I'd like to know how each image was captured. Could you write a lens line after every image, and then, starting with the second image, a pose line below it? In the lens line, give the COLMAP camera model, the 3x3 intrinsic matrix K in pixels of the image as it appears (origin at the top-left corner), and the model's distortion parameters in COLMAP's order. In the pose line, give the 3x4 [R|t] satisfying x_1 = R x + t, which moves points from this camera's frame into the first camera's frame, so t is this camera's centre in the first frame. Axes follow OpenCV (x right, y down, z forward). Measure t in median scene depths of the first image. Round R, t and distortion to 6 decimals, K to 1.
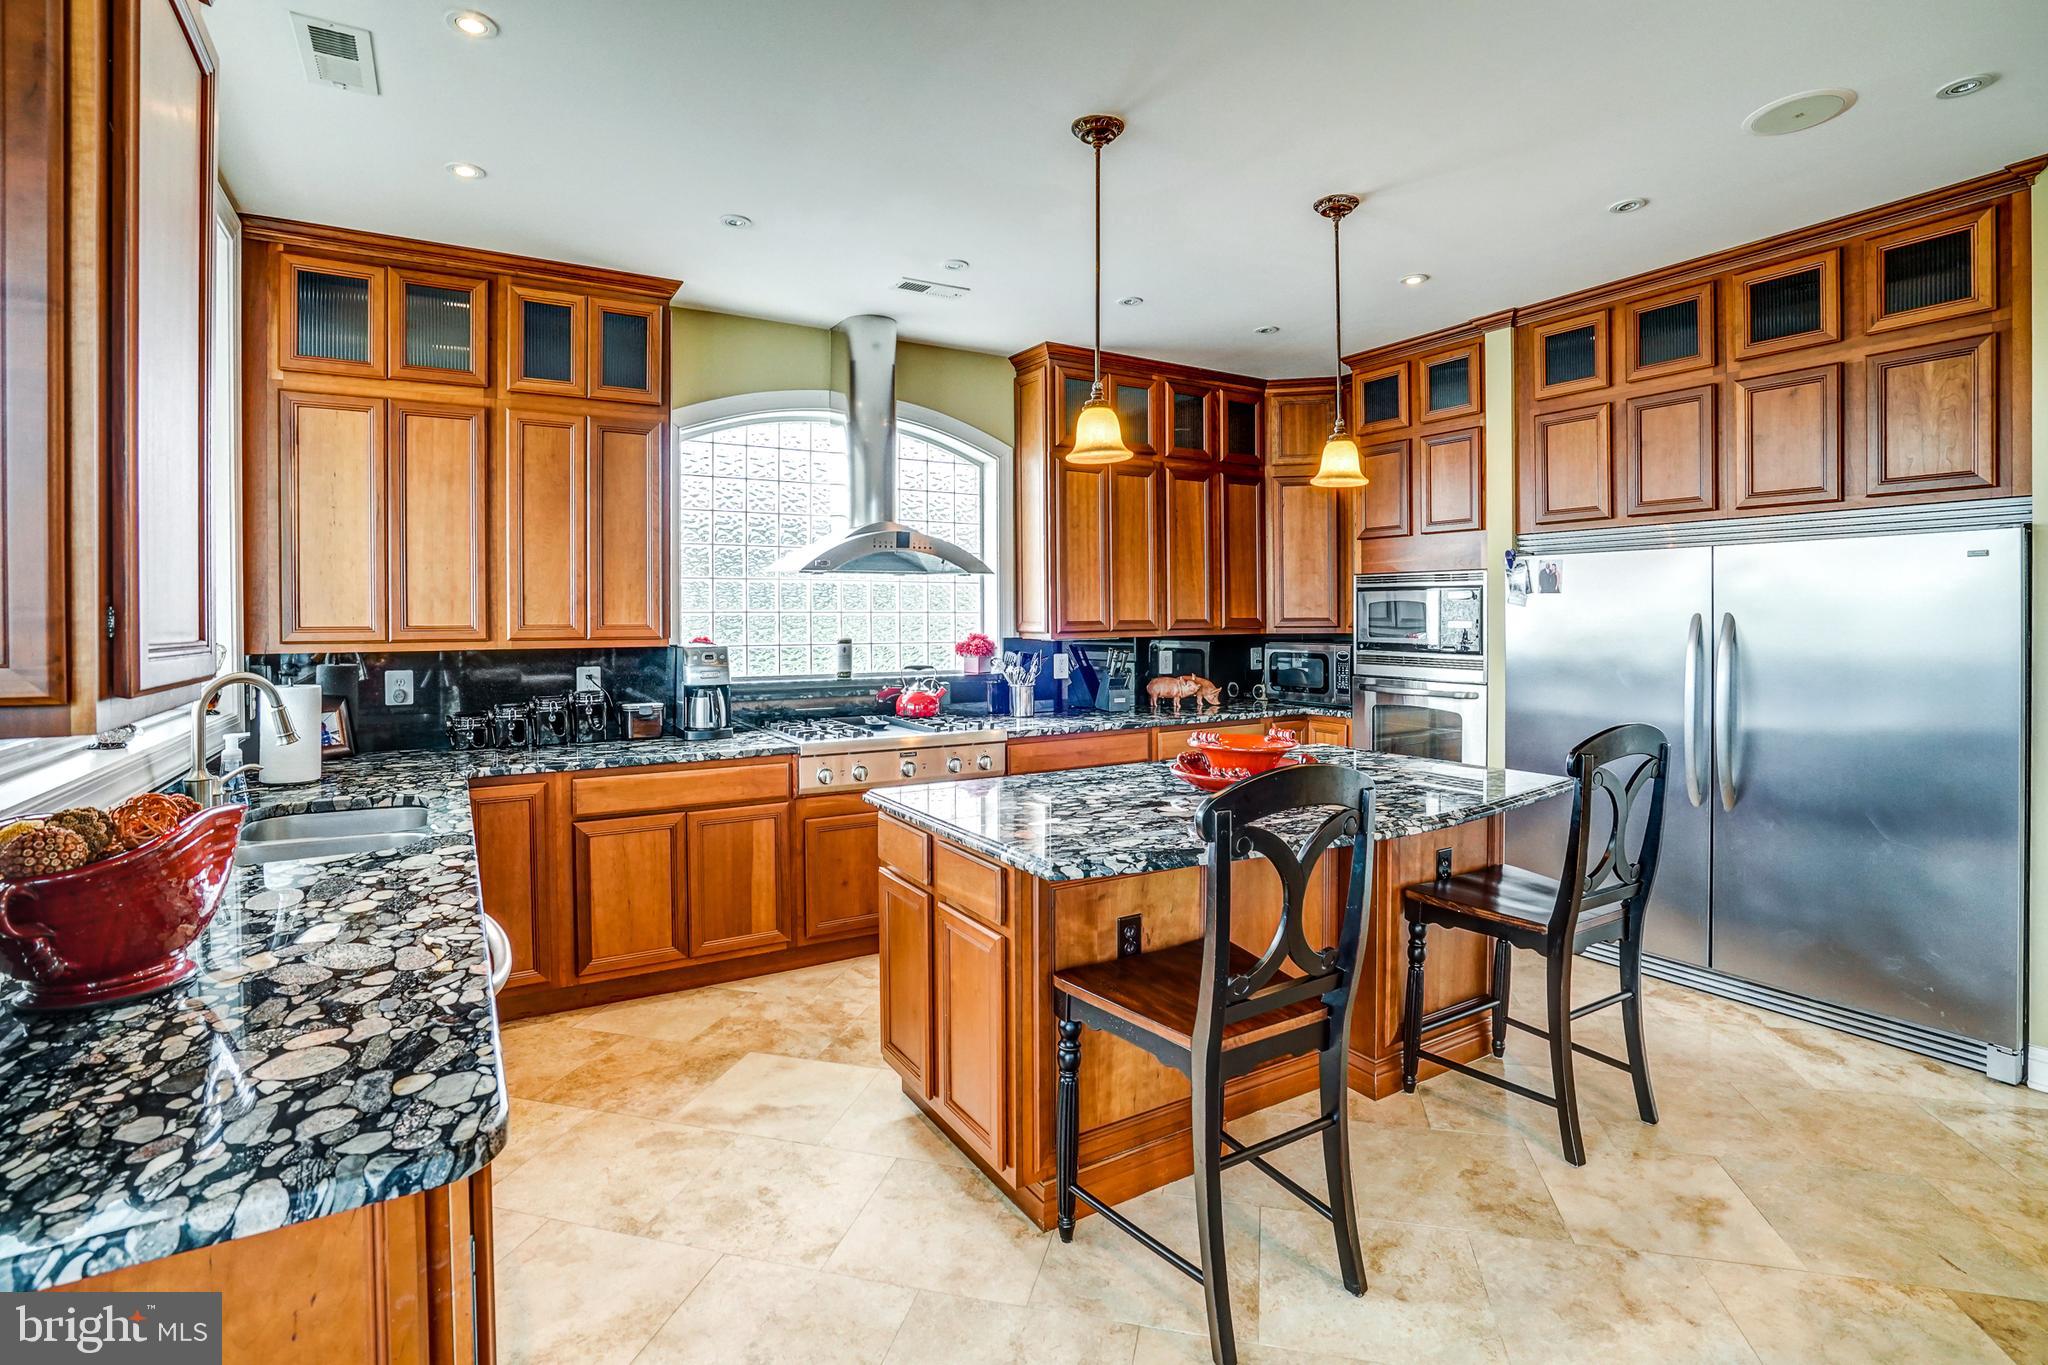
lens RADIAL K [[965.7, 0, 1027.9], [0, 965.7, 601.6], [0, 0, 1]] dist [-0.042741, 0.011119]
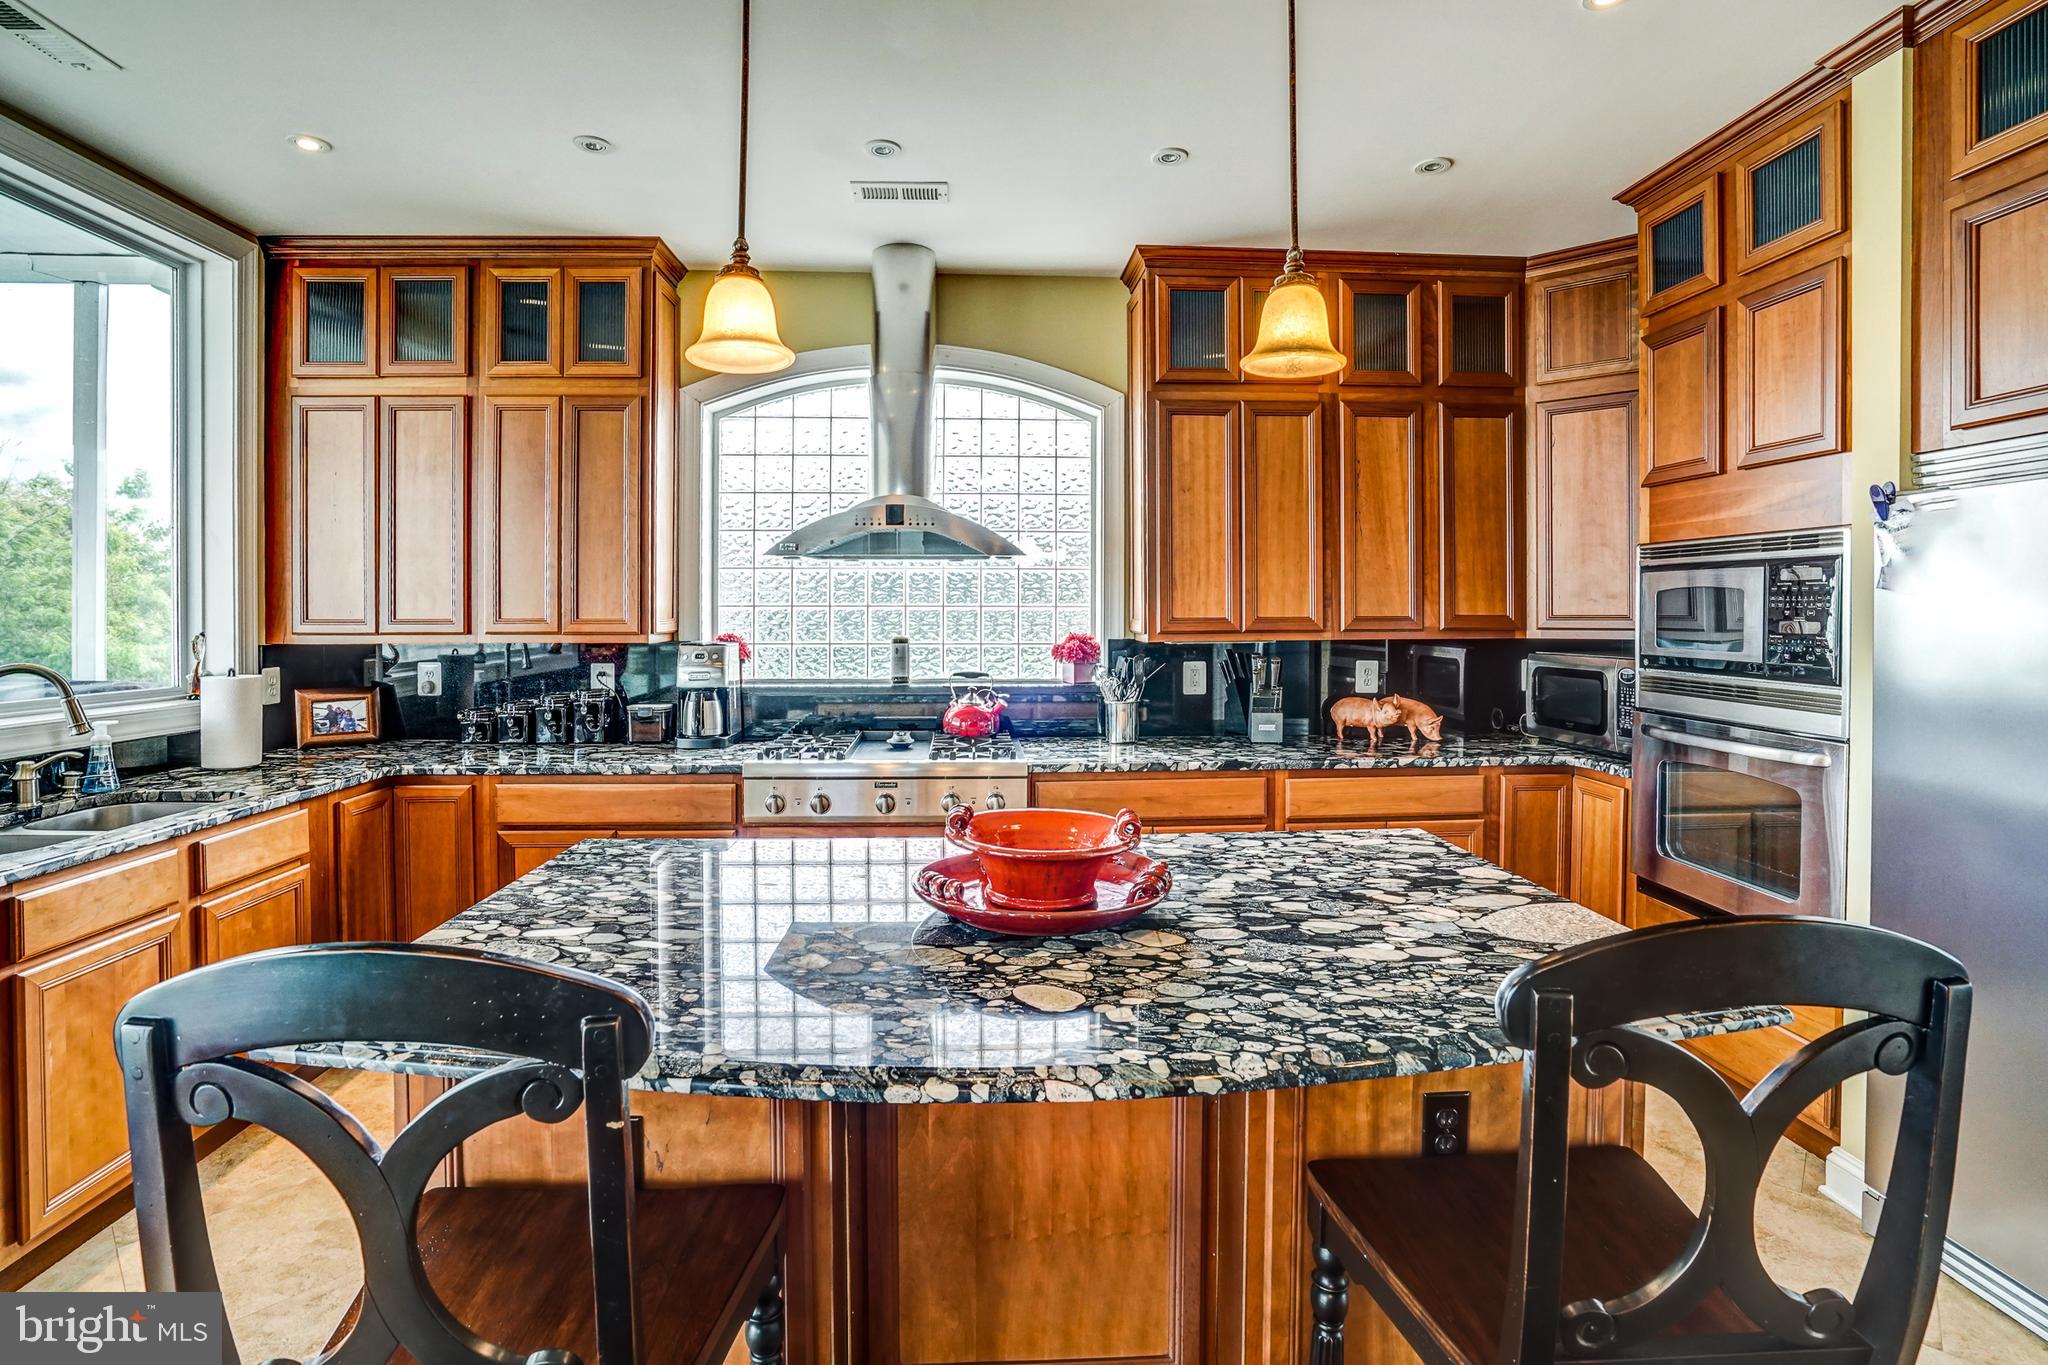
lens RADIAL K [[965.7, 0, 1019.7], [0, 965.7, 610.1], [0, 0, 1]] dist [-0.042741, 0.011119]
pose [[0.882853, 0.001813, -0.469645, 0.315420], [0.004243, 0.999921, 0.011837, 0.005370], [0.469629, -0.012443, 0.882776, 0.320254]]
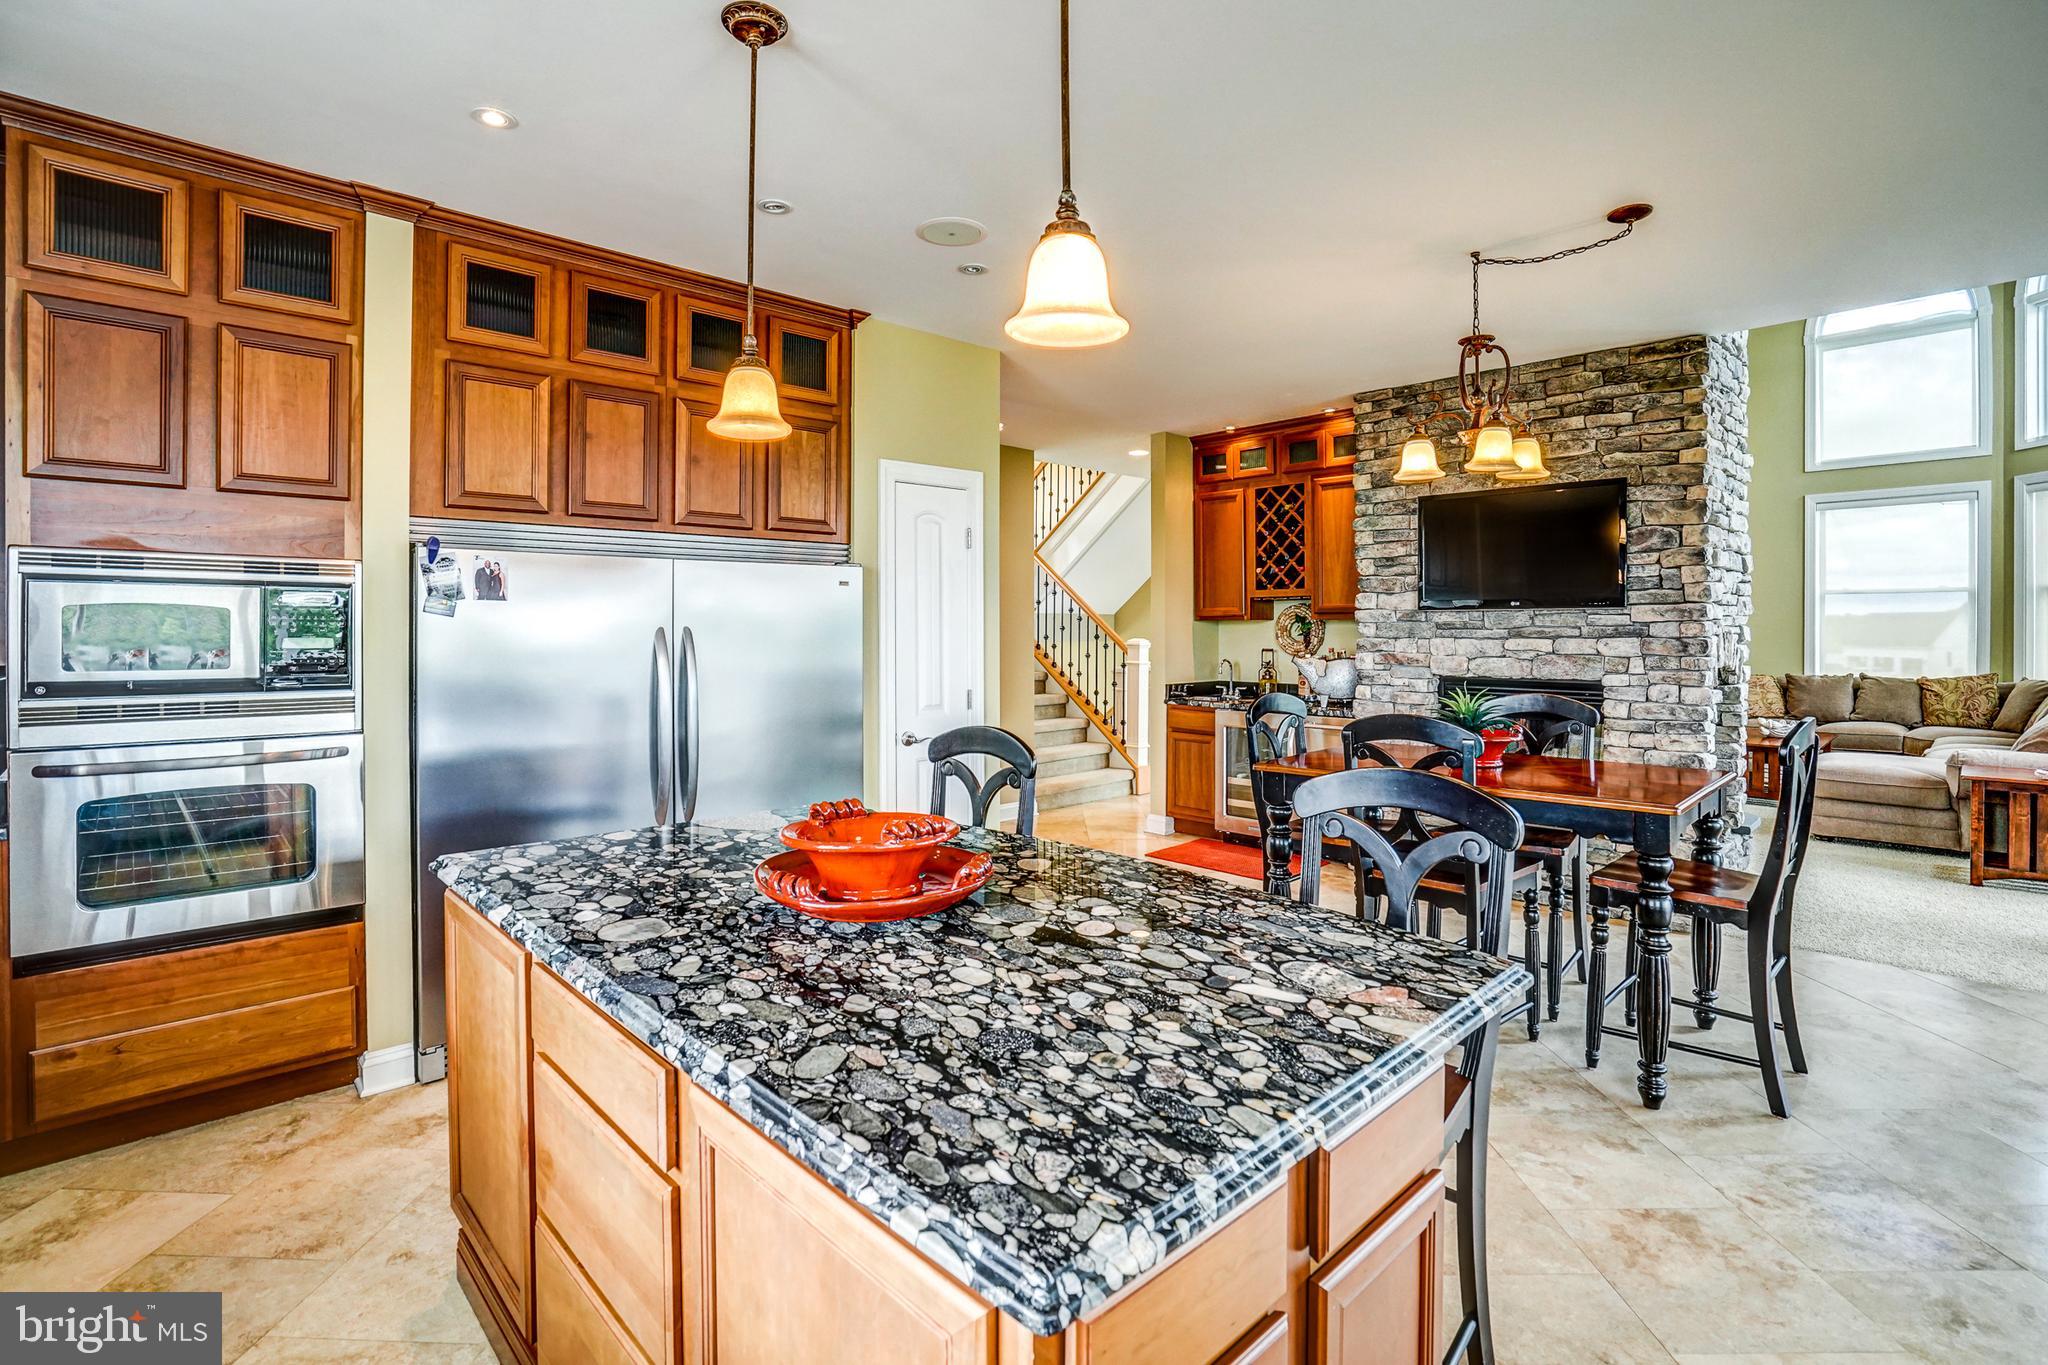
lens RADIAL K [[965.7, 0, 1015.2], [0, 965.7, 631.9], [0, 0, 1]] dist [-0.042741, 0.011119]
pose [[-0.208037, 0.001055, 0.978120, -0.267023], [-0.009094, 0.999954, -0.003013, 0.013905], [-0.978079, -0.009522, -0.208018, 0.683676]]
